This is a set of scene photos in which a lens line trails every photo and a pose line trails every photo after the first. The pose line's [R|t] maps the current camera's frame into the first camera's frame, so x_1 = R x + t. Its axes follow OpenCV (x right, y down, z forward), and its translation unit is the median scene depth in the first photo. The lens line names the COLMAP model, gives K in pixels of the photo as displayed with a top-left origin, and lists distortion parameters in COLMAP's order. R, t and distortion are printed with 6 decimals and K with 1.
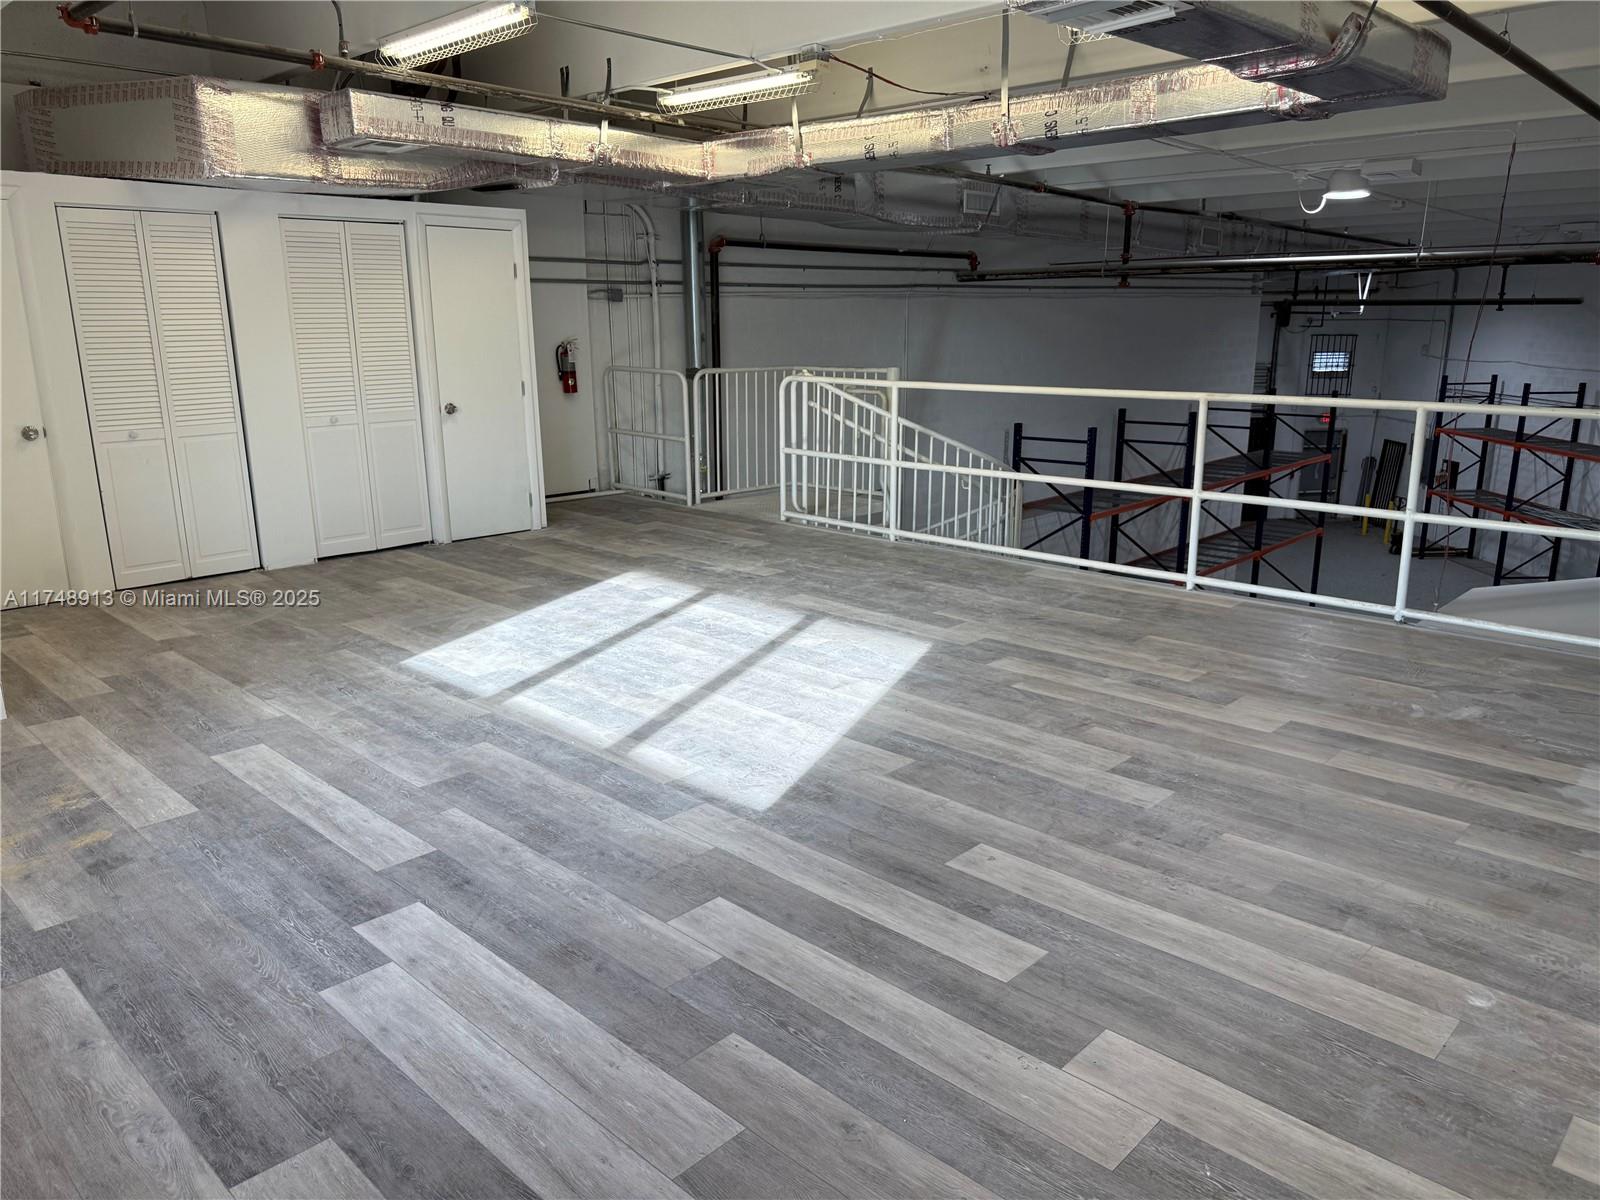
lens RADIAL K [[1129.4, 0, 809.8], [0, 1129.4, 598.1], [0, 0, 1]] dist [0.056294, -0.066803]
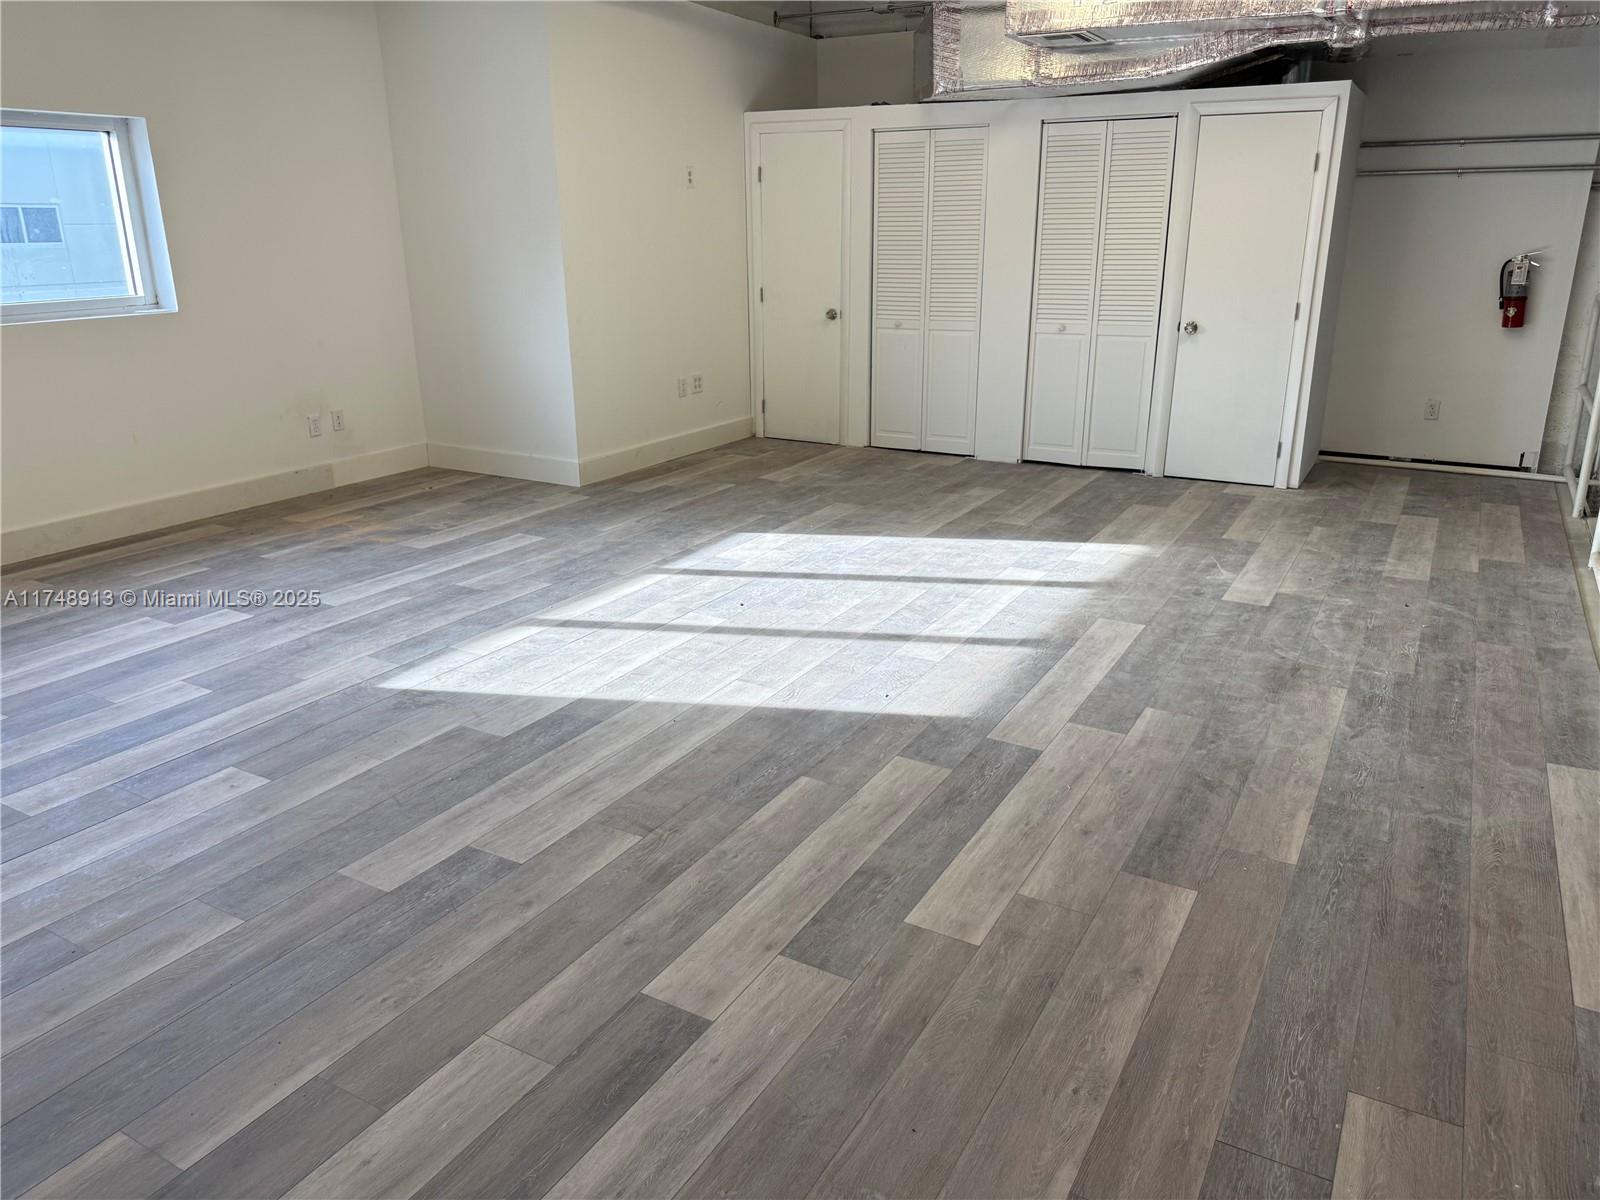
lens RADIAL K [[1129.4, 0, 809.0], [0, 1129.4, 597.2], [0, 0, 1]] dist [0.056294, -0.066803]
pose [[0.239861, 0.306771, -0.921063, 0.777325], [-0.231392, 0.939482, 0.252647, -0.198932], [0.942828, 0.152526, 0.296330, 0.780778]]
